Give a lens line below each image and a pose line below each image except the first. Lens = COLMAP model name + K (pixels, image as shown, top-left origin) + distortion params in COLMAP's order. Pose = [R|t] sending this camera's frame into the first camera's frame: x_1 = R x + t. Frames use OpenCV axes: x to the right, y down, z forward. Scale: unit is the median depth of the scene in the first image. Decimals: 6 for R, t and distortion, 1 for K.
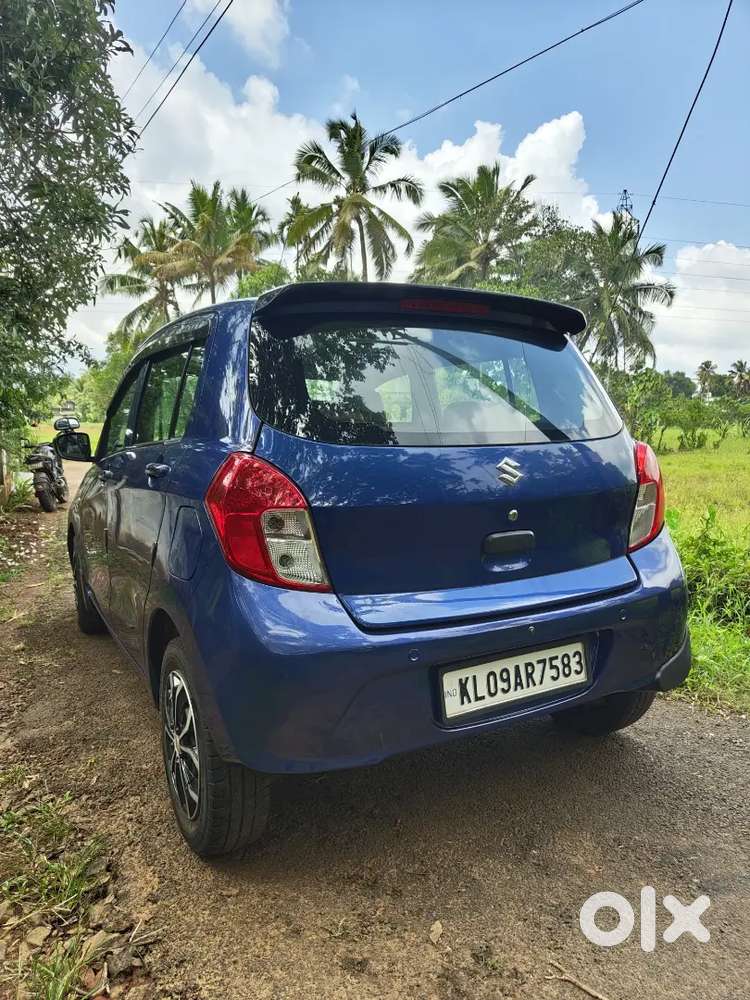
lens RADIAL K [[748.9, 0, 374.9], [0, 748.9, 497.4], [0, 0, 1]] dist [-0.000354, 0.002081]
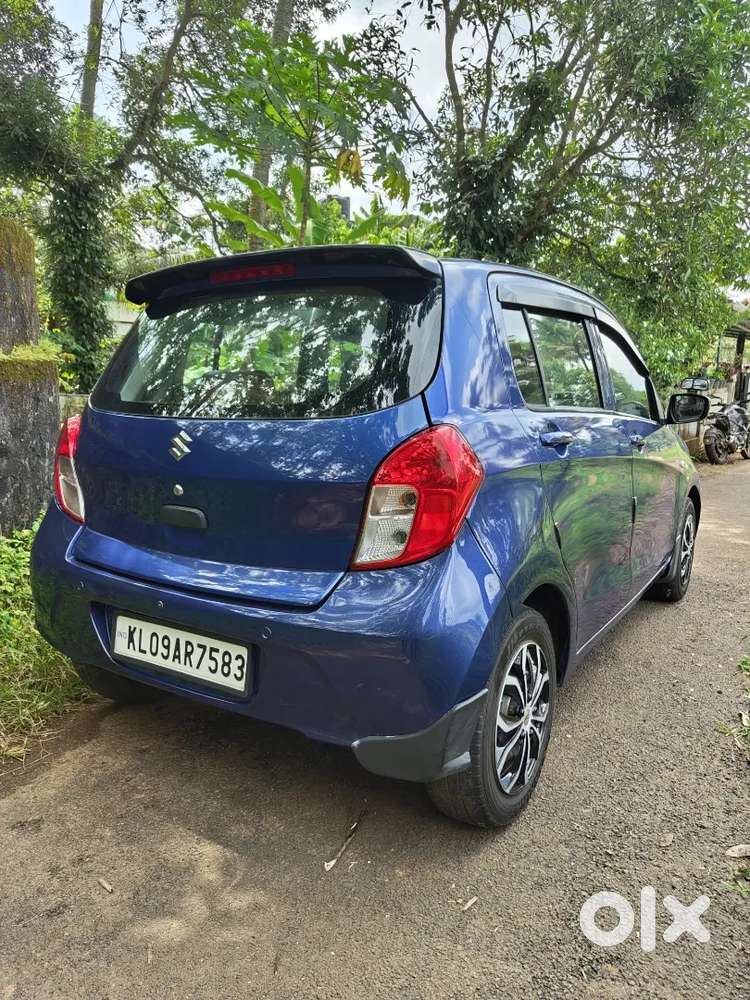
lens RADIAL K [[702.2, 0, 366.1], [0, 702.2, 495.7], [0, 0, 1]] dist [-0.001269, 0.003012]
pose [[0.450522, 0.153738, -0.879429, 1.073578], [-0.091785, 0.987818, 0.125666, -0.105645], [0.888035, 0.024103, 0.459144, 0.760555]]
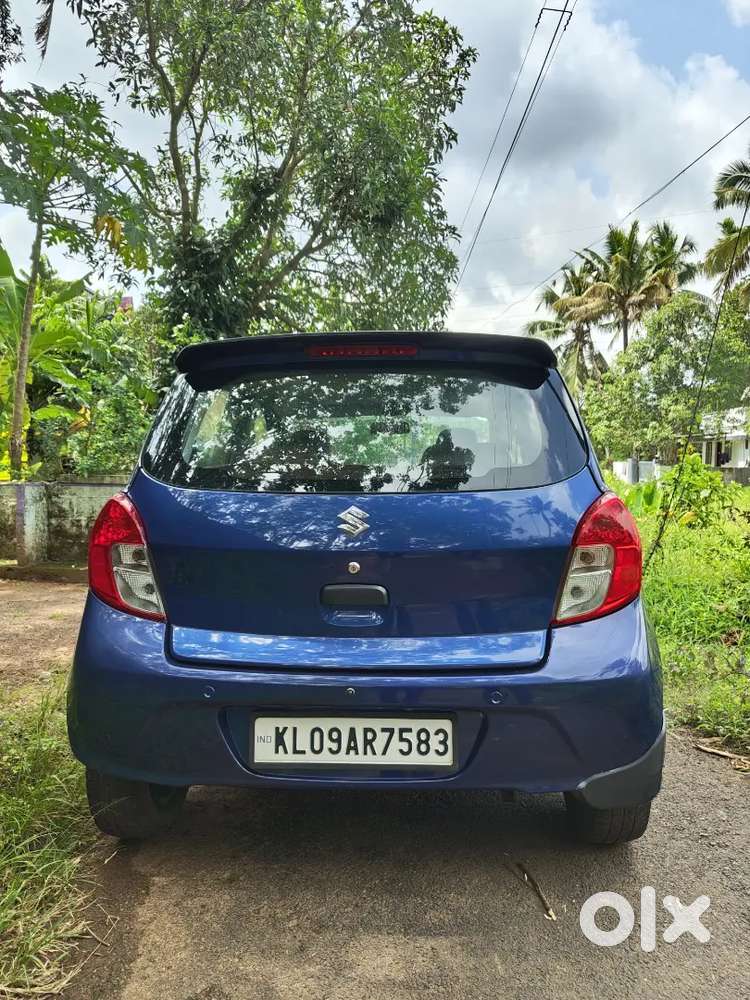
lens RADIAL K [[705.6, 0, 372.6], [0, 705.6, 505.1], [0, 0, 1]] dist [-0.002629, 0.003660]
pose [[0.834497, 0.047557, -0.548957, 0.663826], [-0.063249, 0.997951, -0.009695, -0.047462], [0.547371, 0.042812, 0.835794, 0.250553]]
